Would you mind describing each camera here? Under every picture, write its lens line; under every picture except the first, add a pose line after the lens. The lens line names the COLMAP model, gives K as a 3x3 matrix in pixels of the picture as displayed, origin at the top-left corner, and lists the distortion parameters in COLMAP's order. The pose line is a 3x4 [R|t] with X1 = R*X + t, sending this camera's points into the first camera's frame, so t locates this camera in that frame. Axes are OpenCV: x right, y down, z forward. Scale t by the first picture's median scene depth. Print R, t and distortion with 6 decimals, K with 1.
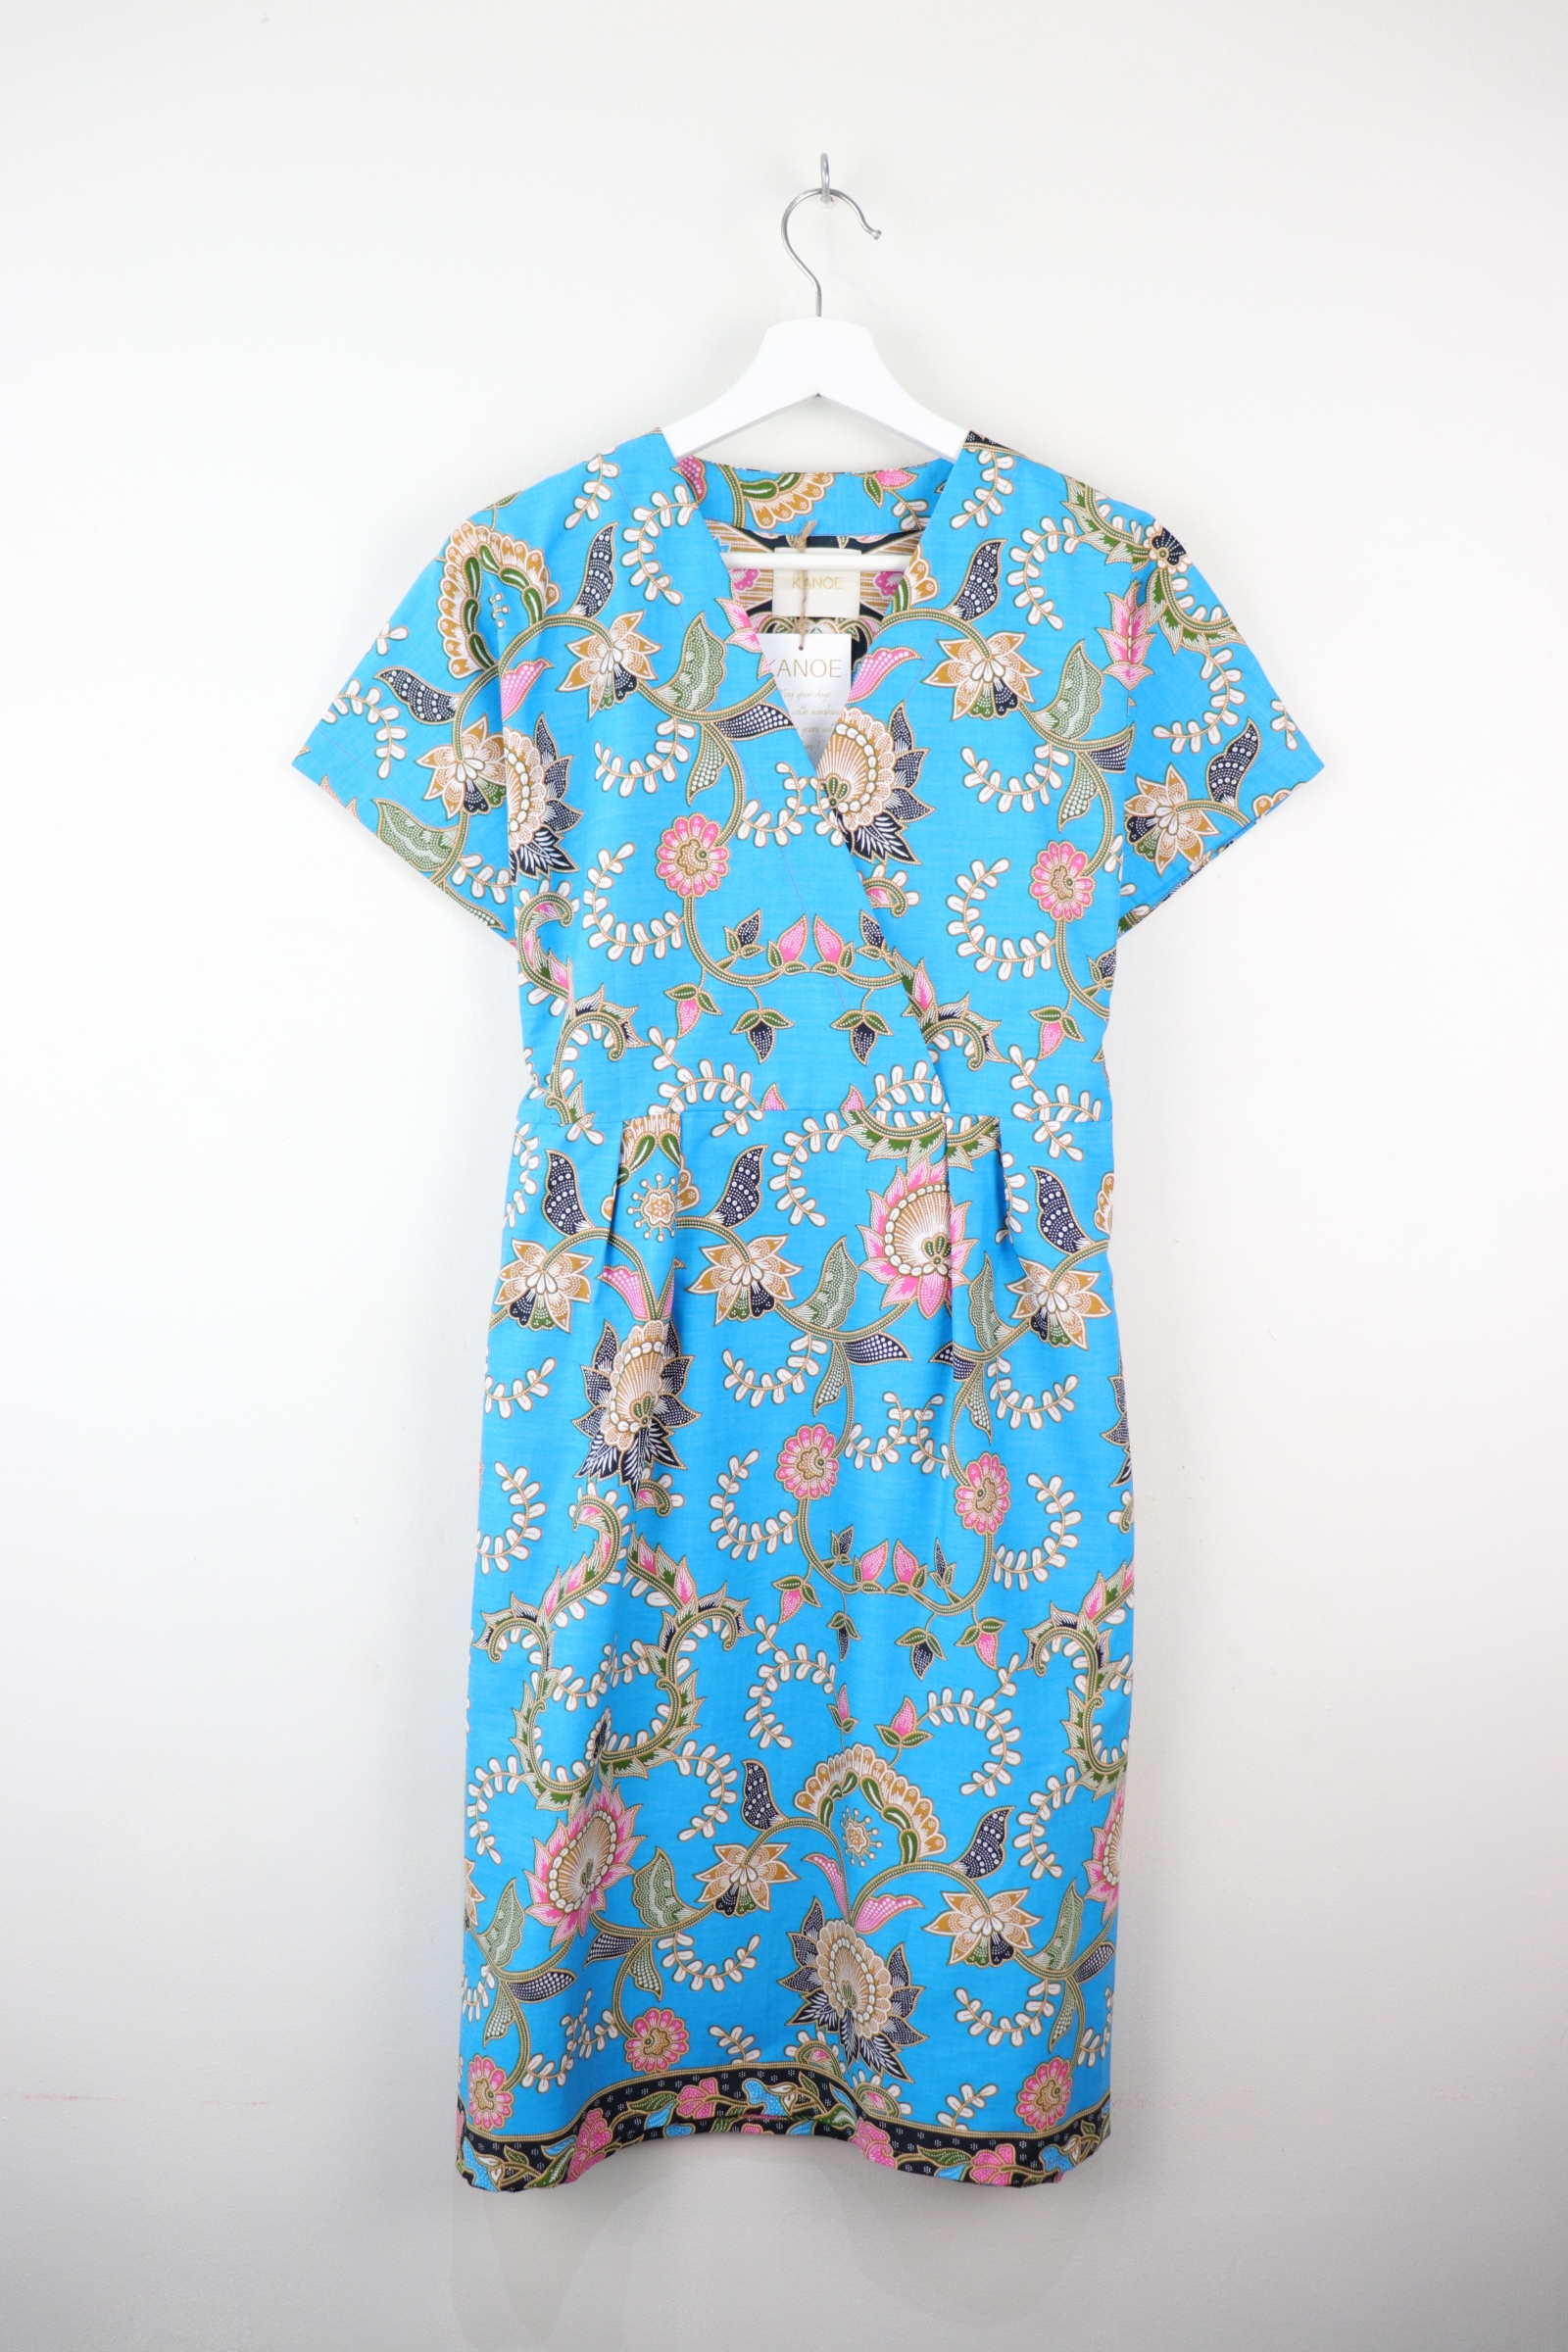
lens RADIAL K [[2032.4, 0, 779.2], [0, 2032.4, 1173.4], [0, 0, 1]] dist [-0.199717, 0.217179]
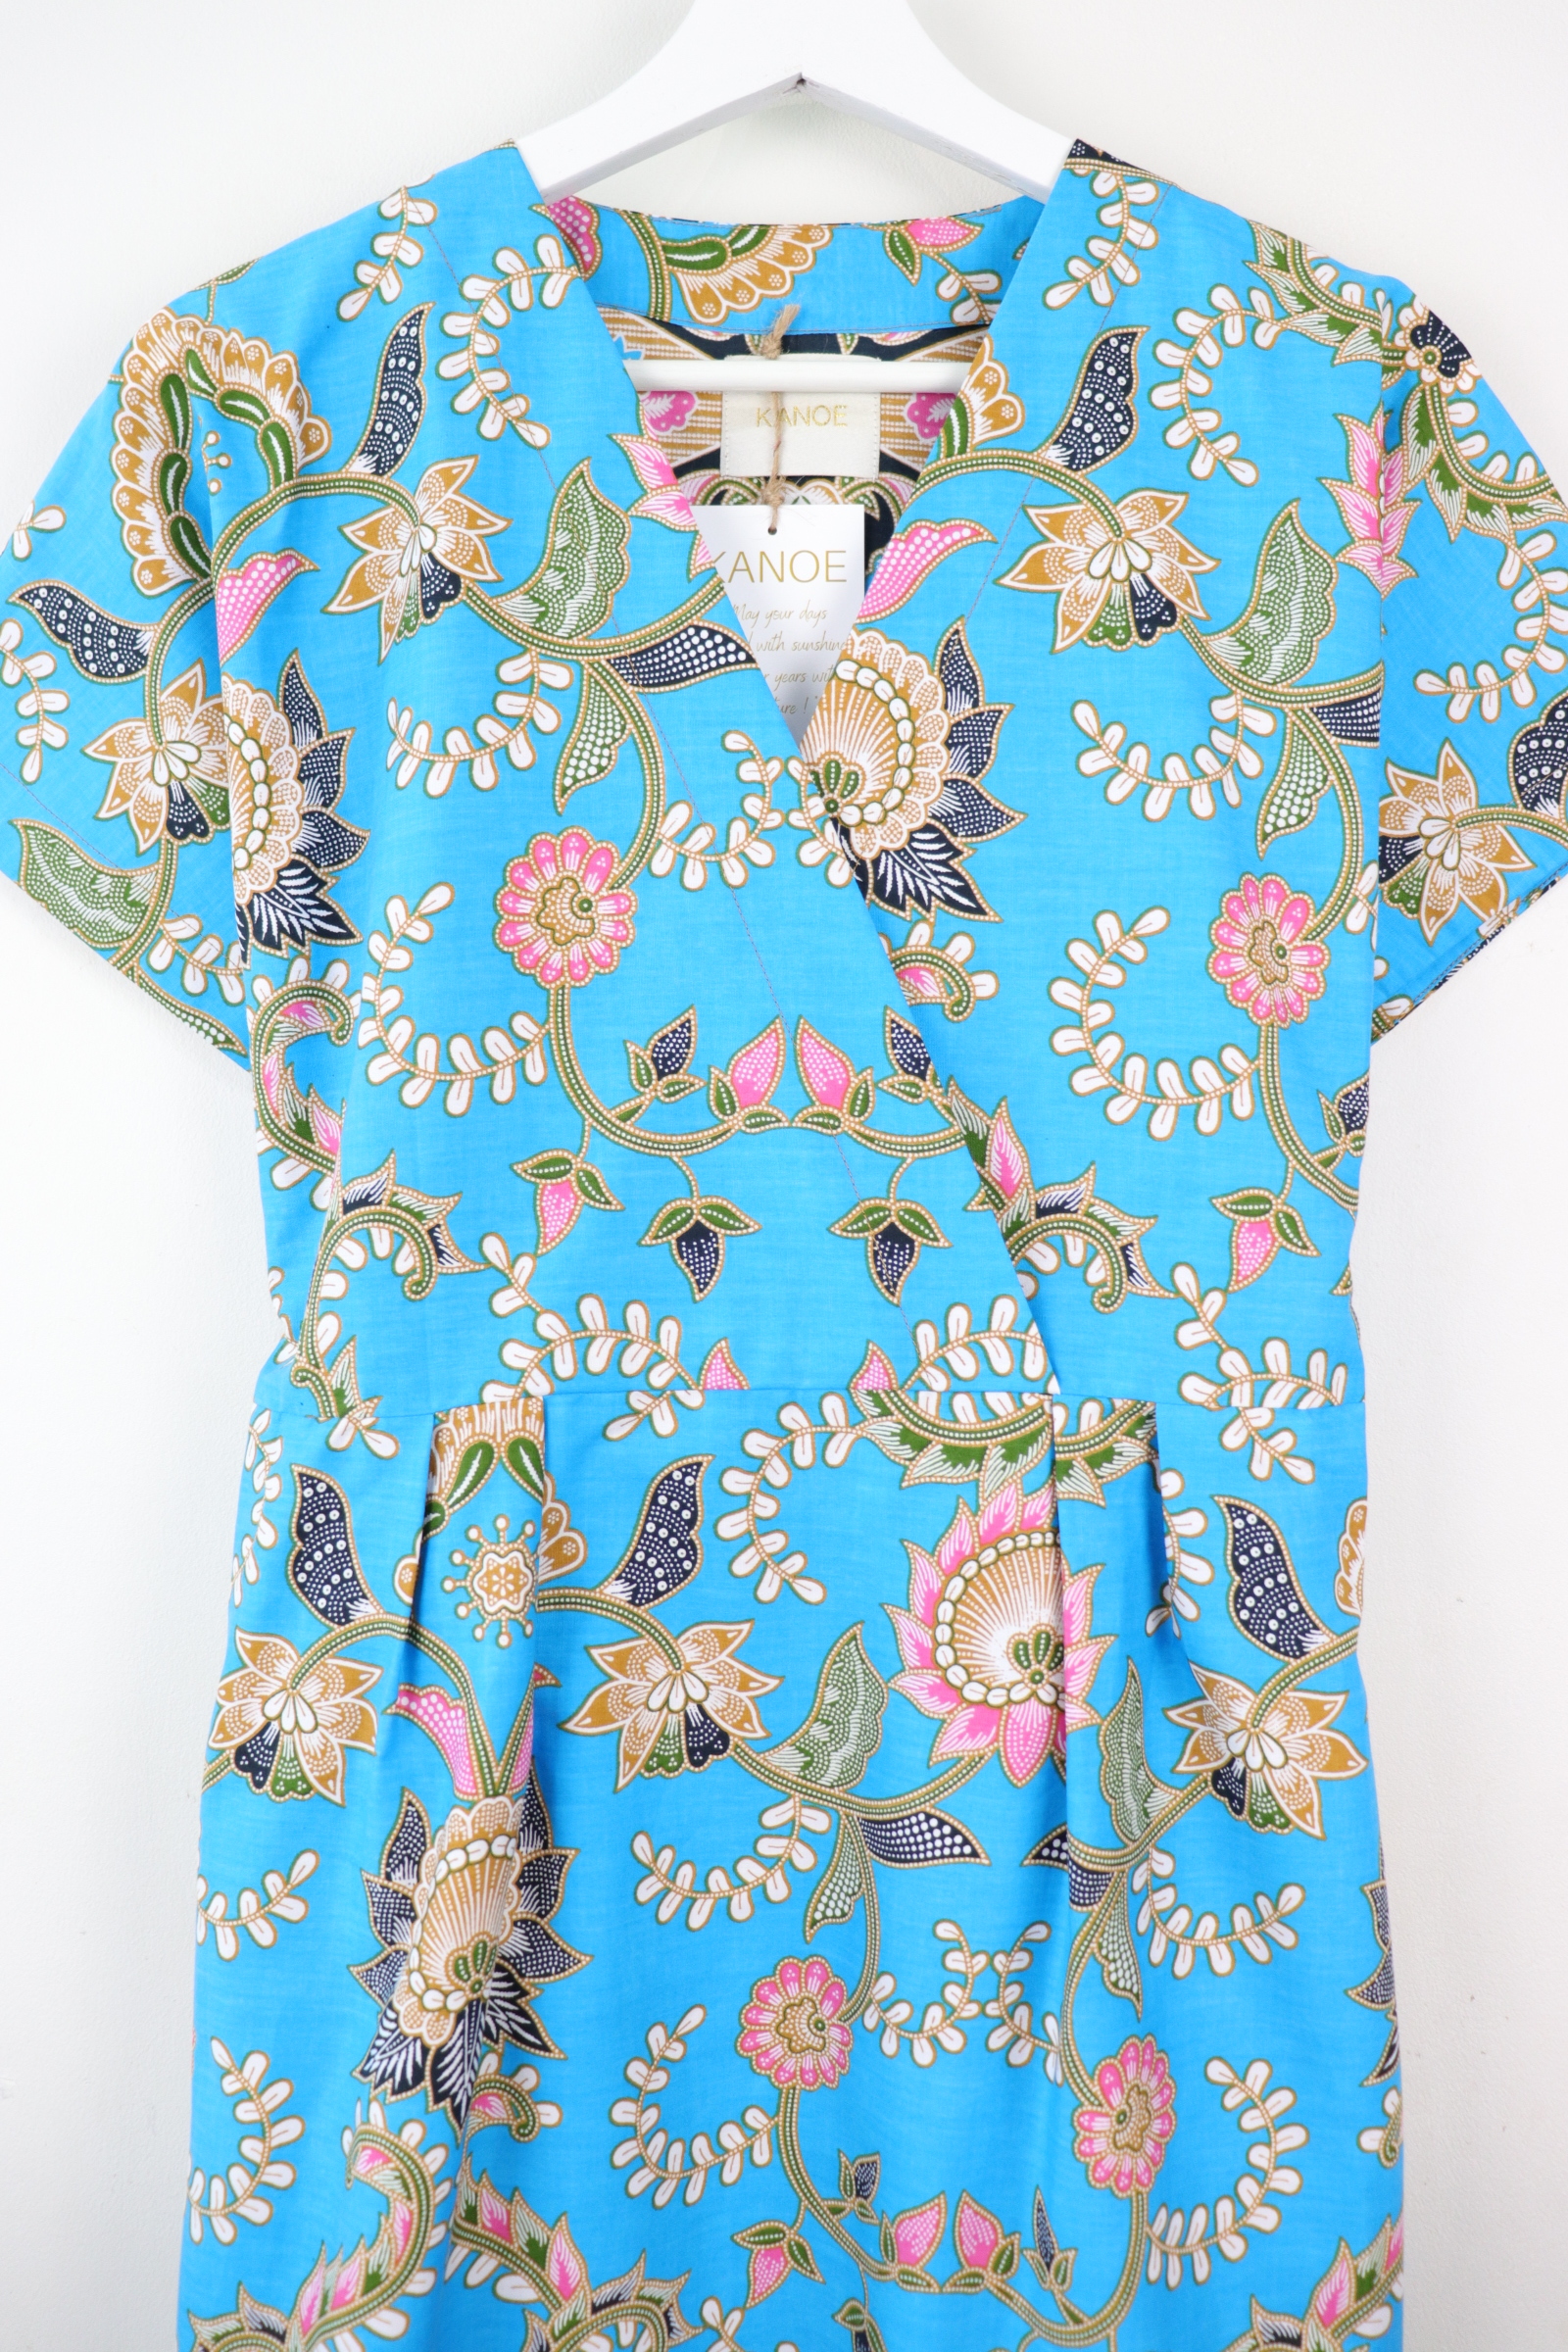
lens RADIAL K [[2032.4, 0, 779.2], [0, 2032.4, 1173.4], [0, 0, 1]] dist [-0.199717, 0.217179]
pose [[0.999704, -0.006520, -0.023433, 0.024542], [0.004978, 0.997856, -0.065265, -0.052709], [0.023808, 0.065130, 0.997593, 0.475534]]
